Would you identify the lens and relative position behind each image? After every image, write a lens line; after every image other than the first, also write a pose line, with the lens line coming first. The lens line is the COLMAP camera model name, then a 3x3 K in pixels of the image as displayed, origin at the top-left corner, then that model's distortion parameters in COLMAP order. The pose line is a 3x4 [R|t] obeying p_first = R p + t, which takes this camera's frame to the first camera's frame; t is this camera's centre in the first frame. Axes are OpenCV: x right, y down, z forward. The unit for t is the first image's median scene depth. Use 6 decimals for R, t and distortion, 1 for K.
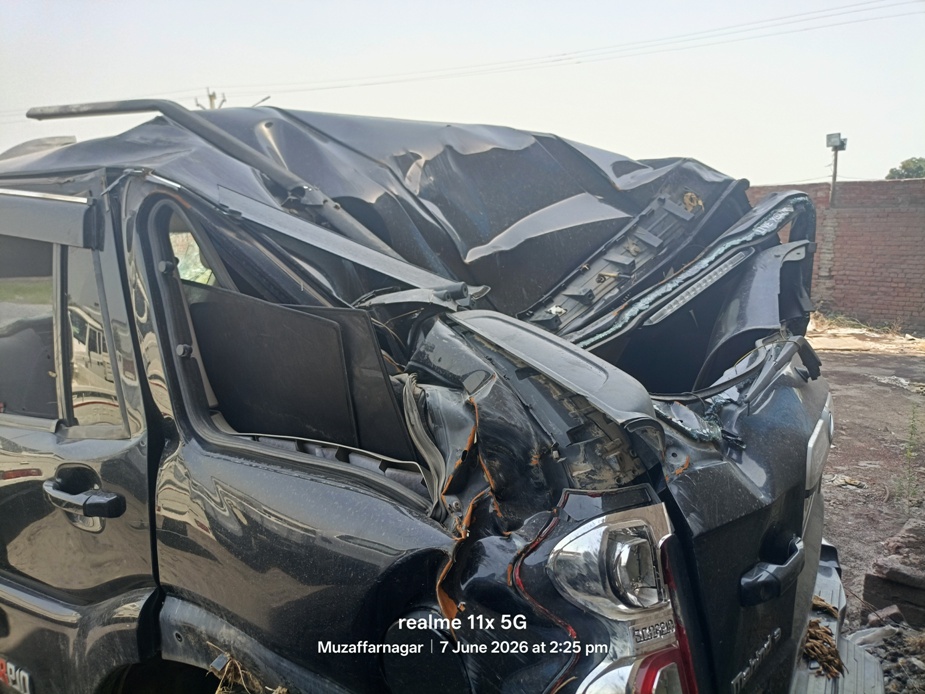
lens RADIAL K [[677.5, 0, 462.5], [0, 677.5, 347.0], [0, 0, 1]] dist [0.051076, -0.045428]
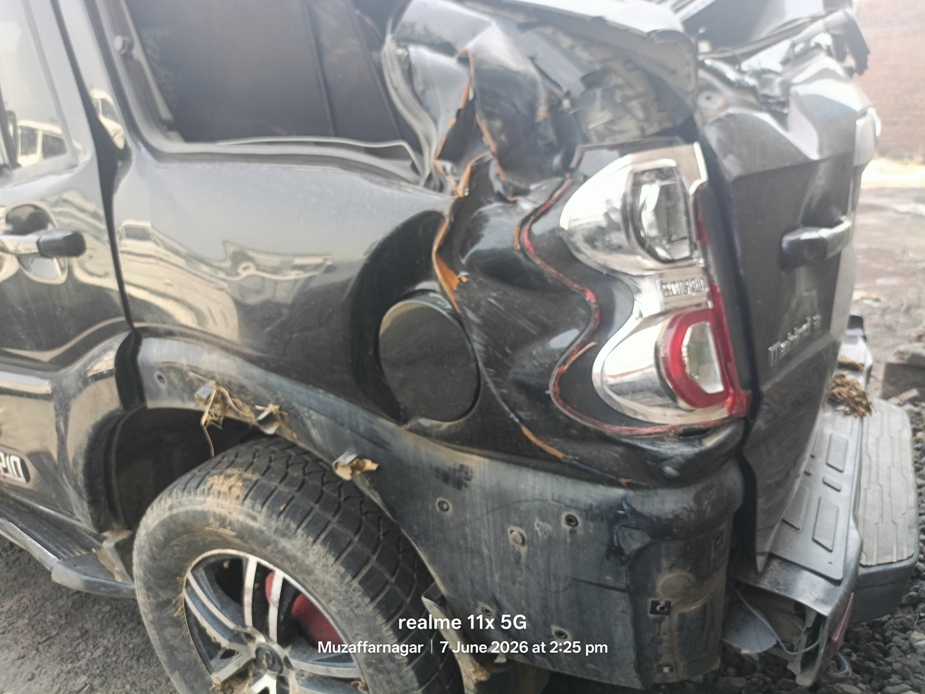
lens RADIAL K [[693.3, 0, 462.5], [0, 693.3, 347.0], [0, 0, 1]] dist [0.010991, -0.009947]
pose [[0.998916, -0.046190, -0.005845, -0.000879], [0.046514, 0.984645, 0.168256, 0.301559], [-0.002016, -0.168346, 0.985726, 0.105912]]
